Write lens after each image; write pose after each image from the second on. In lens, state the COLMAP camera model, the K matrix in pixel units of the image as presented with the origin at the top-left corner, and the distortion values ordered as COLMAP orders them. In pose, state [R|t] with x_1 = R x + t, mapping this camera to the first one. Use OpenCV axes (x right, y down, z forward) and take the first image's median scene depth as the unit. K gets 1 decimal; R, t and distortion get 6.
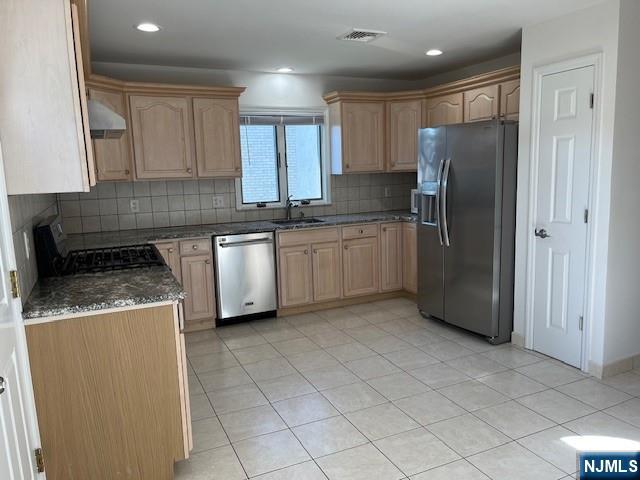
lens RADIAL K [[475.1, 0, 320.0], [0, 475.1, 240.0], [0, 0, 1]] dist [0.001712, 0.001095]
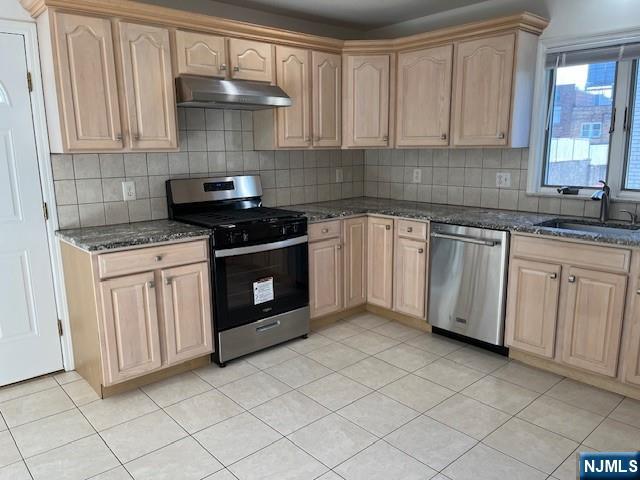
lens RADIAL K [[486.3, 0, 320.0], [0, 486.3, 240.0], [0, 0, 1]] dist [0.005811, 0.002821]
pose [[0.289650, 0.206718, -0.934543, 0.462829], [-0.131539, 0.975731, 0.175059, -0.090401], [0.948051, 0.072223, 0.309812, 0.540395]]
